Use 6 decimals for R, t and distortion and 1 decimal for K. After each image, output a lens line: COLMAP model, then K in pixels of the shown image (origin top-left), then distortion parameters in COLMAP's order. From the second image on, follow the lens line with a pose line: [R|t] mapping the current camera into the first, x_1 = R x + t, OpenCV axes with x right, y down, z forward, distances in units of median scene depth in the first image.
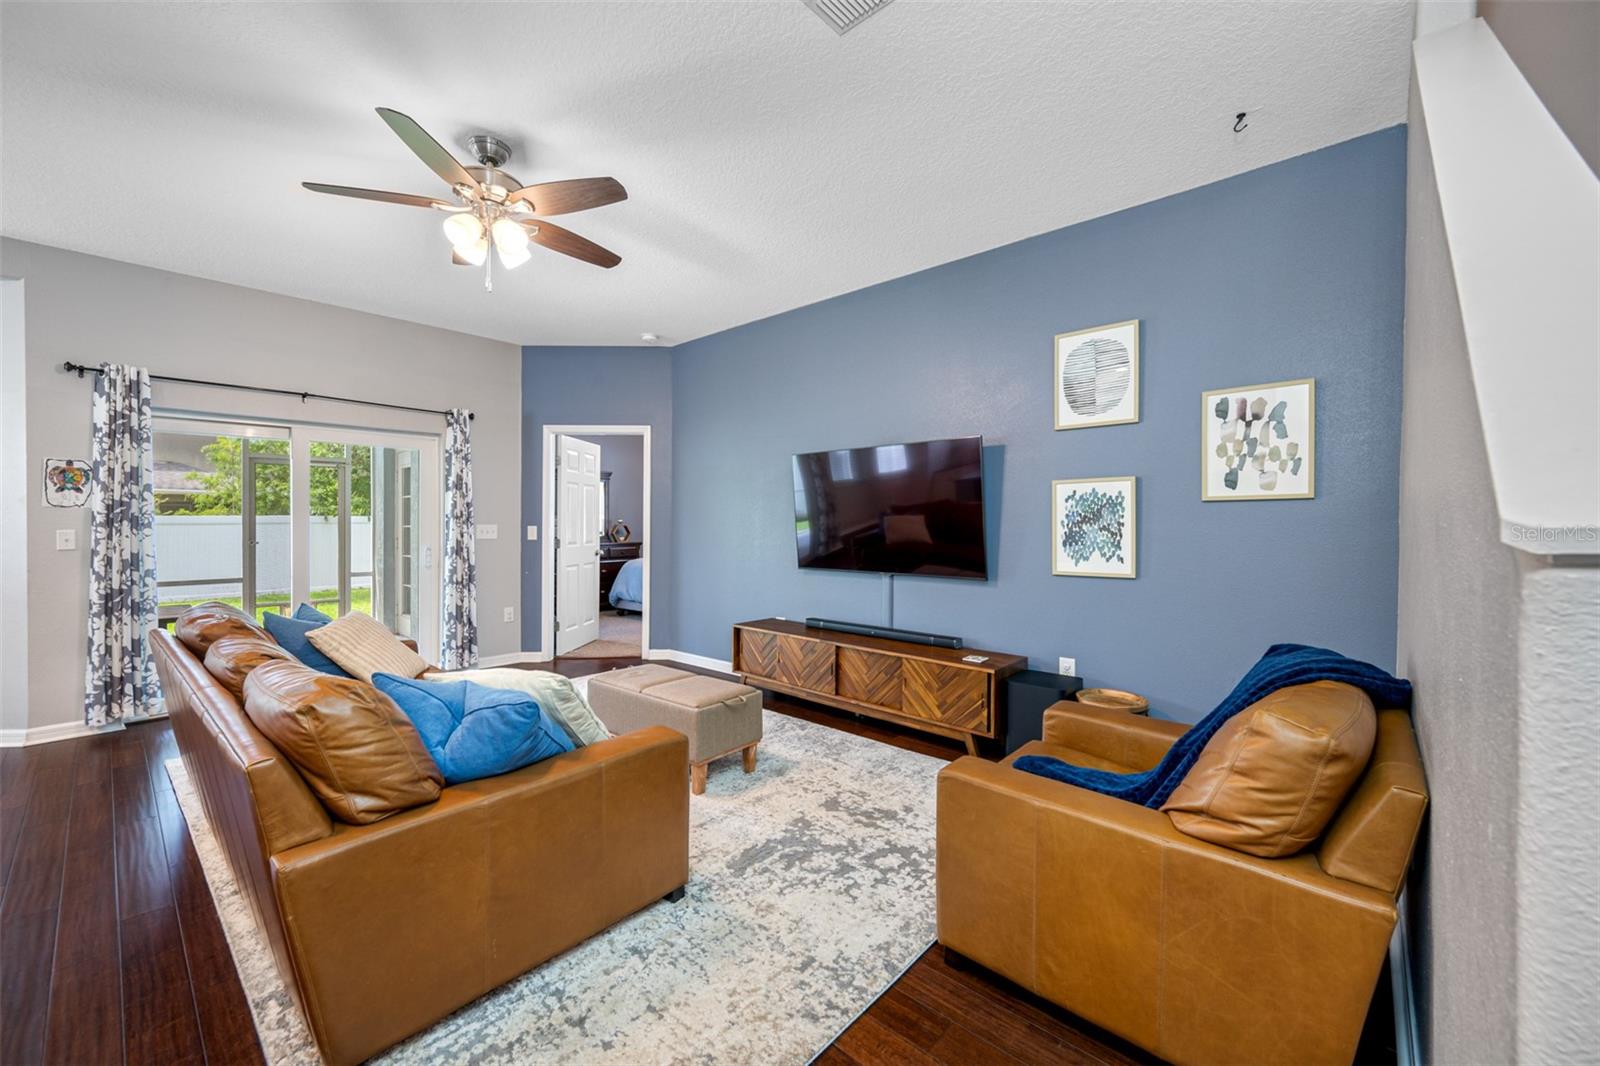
lens RADIAL K [[629.9, 0, 799.2], [0, 629.9, 521.9], [0, 0, 1]] dist [0.000168, -0.000101]
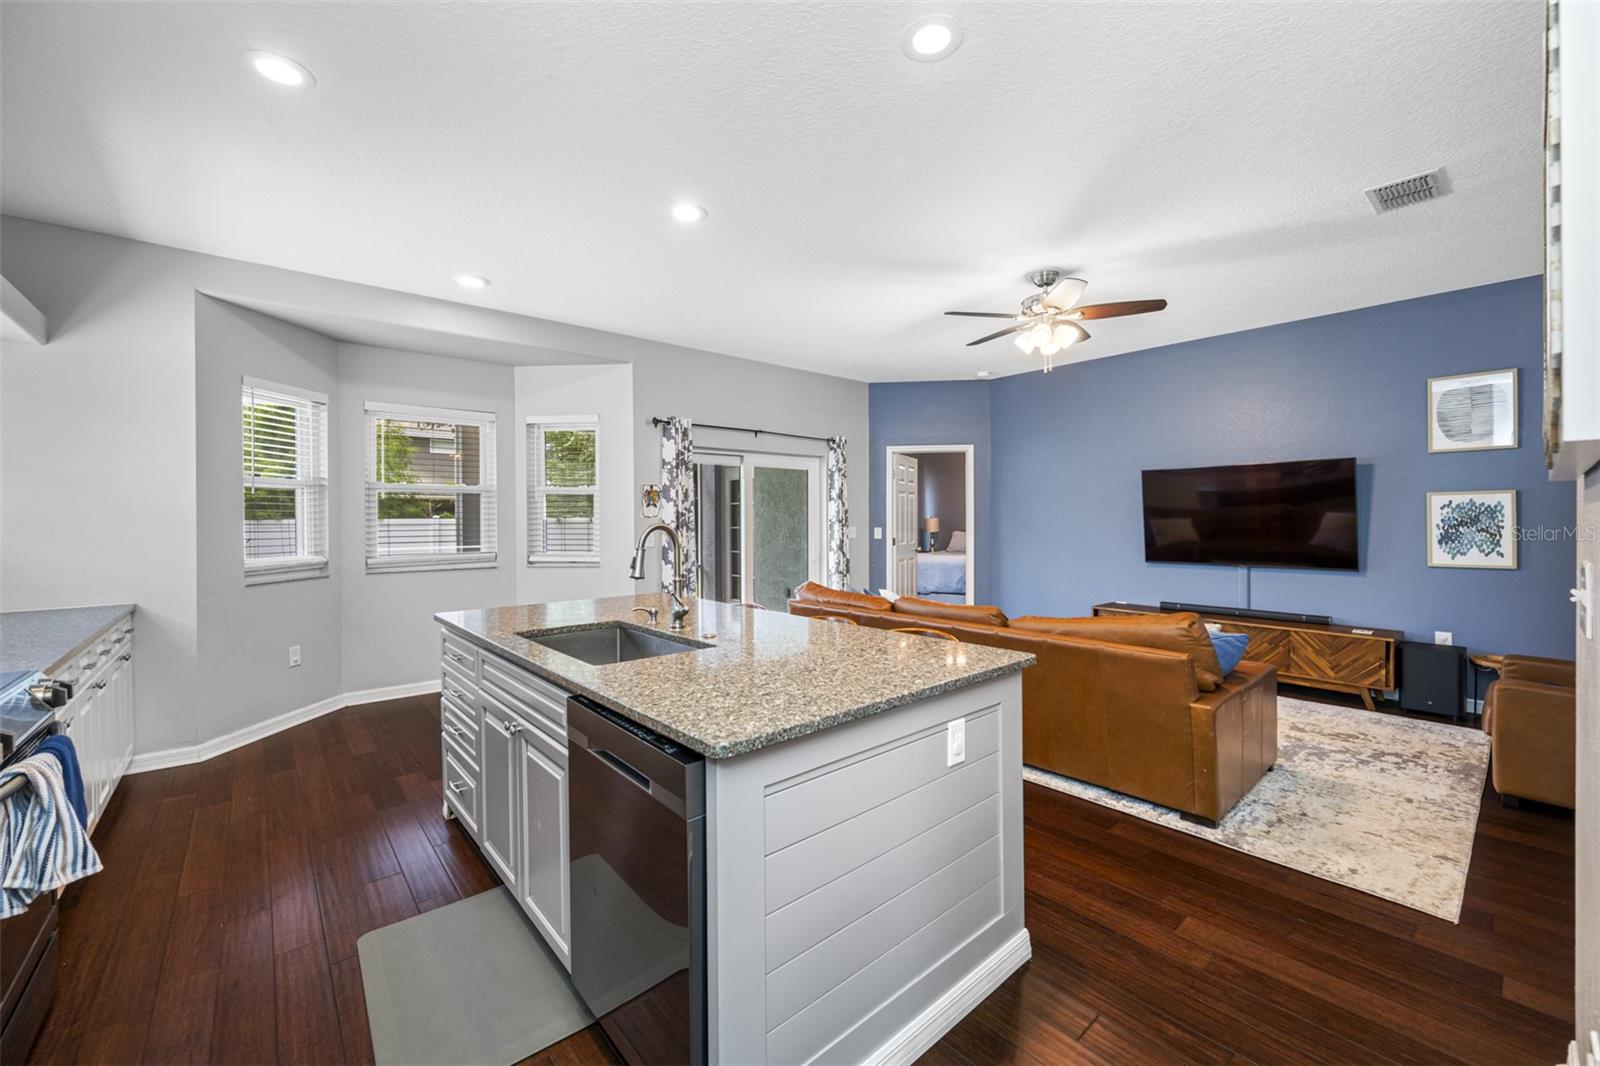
lens RADIAL K [[641.6, 0, 785.3], [0, 641.6, 514.8], [0, 0, 1]] dist [-0.001449, -0.000088]
pose [[0.991968, -0.006740, -0.126306, -0.725909], [0.006263, 0.999972, -0.004176, -0.023617], [0.126331, 0.003352, 0.991983, -0.452209]]
